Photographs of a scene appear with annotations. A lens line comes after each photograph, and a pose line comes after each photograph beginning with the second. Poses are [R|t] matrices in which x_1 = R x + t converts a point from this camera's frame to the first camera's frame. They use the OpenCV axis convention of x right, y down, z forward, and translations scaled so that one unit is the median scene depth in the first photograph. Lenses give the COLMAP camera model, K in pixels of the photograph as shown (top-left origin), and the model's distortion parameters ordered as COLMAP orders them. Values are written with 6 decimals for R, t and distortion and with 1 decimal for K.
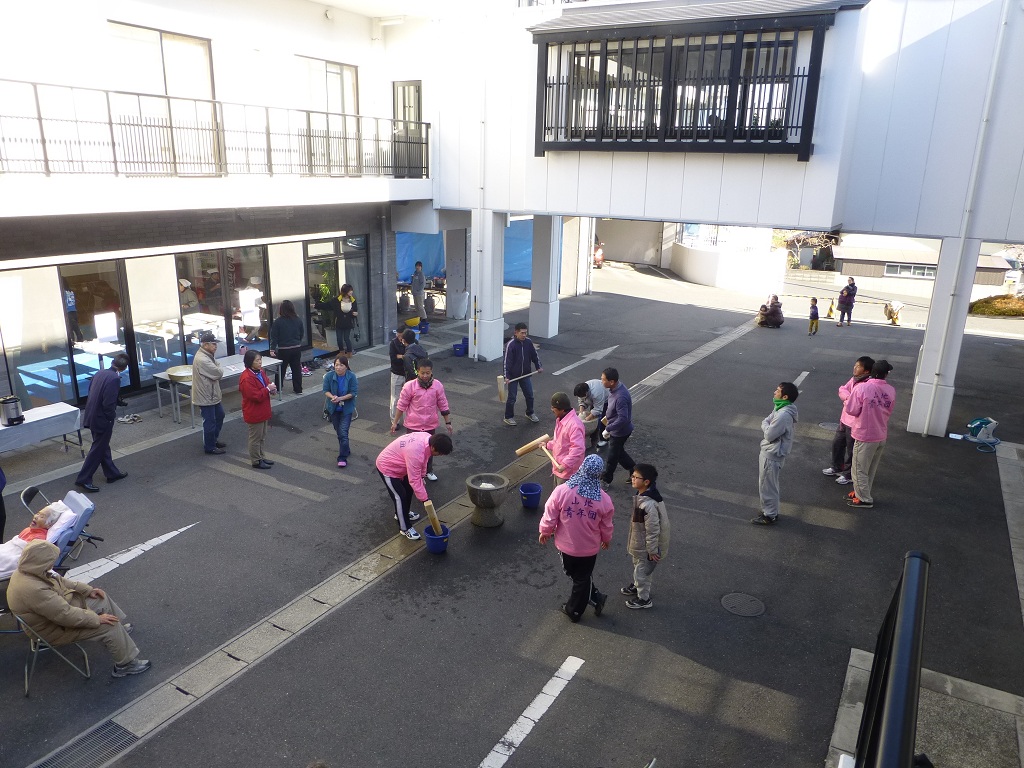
lens RADIAL K [[743.3, 0, 507.8], [0, 743.3, 384.1], [0, 0, 1]] dist [-0.001562, 0.002254]
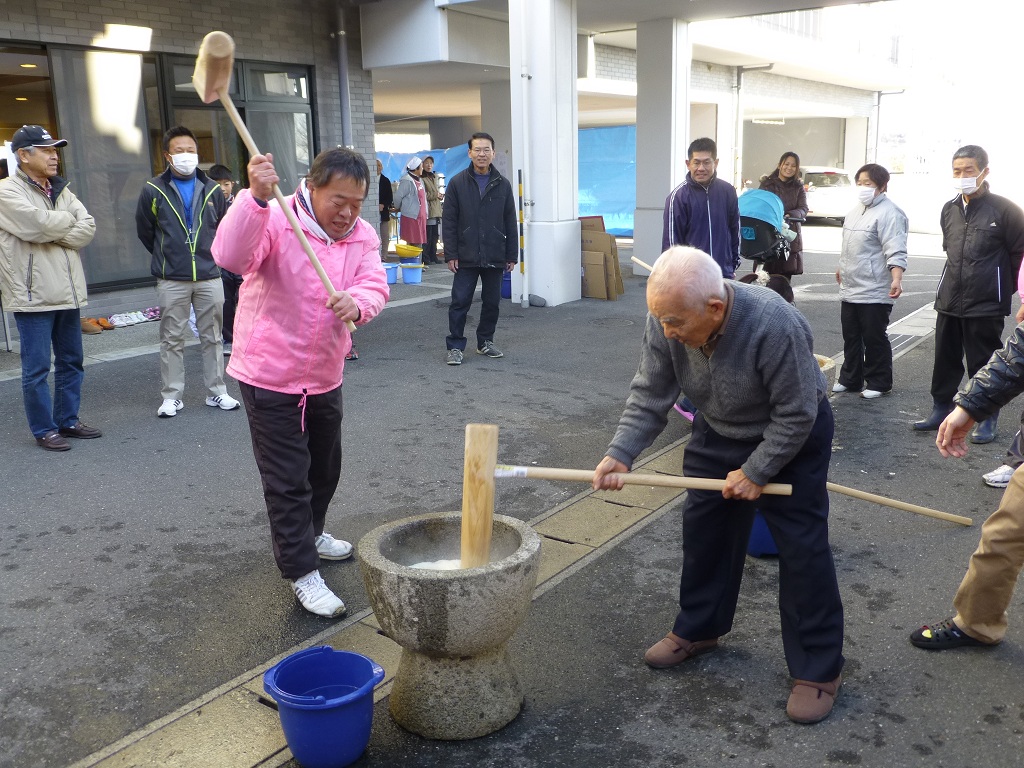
lens RADIAL K [[929.1, 0, 509.6], [0, 929.1, 393.2], [0, 0, 1]] dist [-0.002347, 0.006625]
pose [[0.994349, -0.018957, -0.104457, 0.010382], [0.014434, 0.998932, -0.043883, 0.053294], [0.105177, 0.042127, 0.993561, 0.387004]]
